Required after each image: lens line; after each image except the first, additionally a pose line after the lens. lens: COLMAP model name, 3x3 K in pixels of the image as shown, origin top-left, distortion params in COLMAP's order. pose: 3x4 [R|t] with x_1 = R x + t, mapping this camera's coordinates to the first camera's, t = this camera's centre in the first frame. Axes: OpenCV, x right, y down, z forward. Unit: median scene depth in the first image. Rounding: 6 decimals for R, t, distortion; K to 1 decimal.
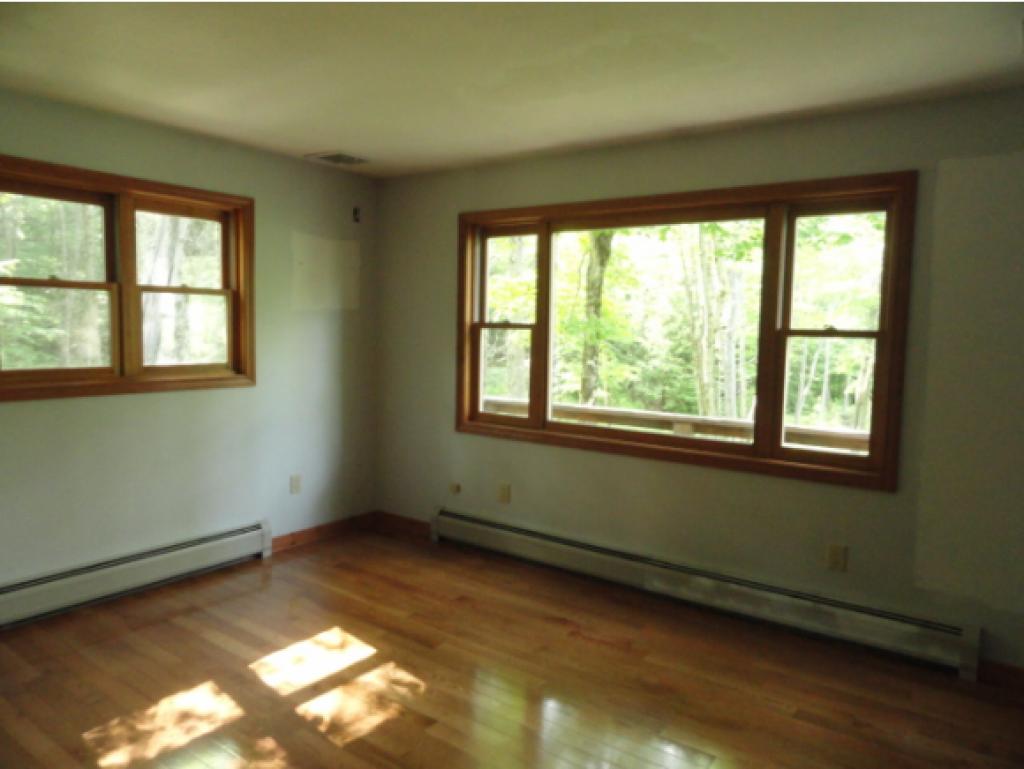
lens RADIAL K [[716.1, 0, 509.2], [0, 716.1, 383.7], [0, 0, 1]] dist [0.003788, -0.002932]
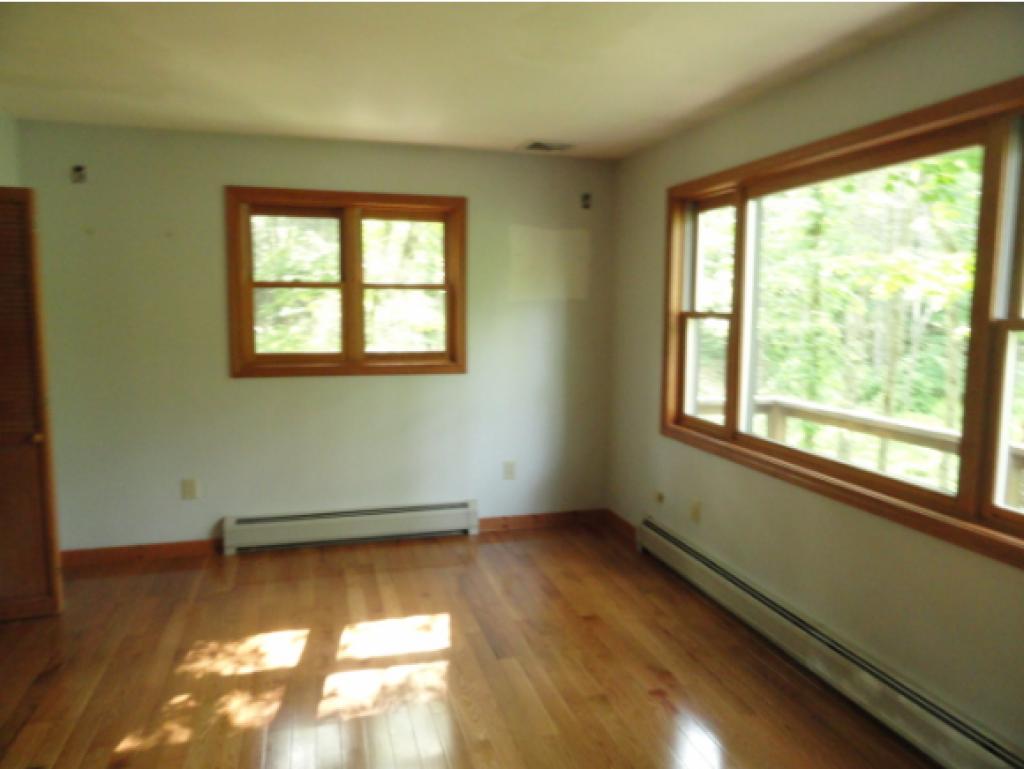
lens RADIAL K [[716.1, 0, 509.2], [0, 716.1, 383.7], [0, 0, 1]] dist [0.003788, -0.002932]
pose [[0.789171, 0.051808, -0.611985, 0.349588], [-0.041701, 0.998656, 0.030767, -0.017302], [0.612756, 0.001240, 0.790271, 0.197336]]
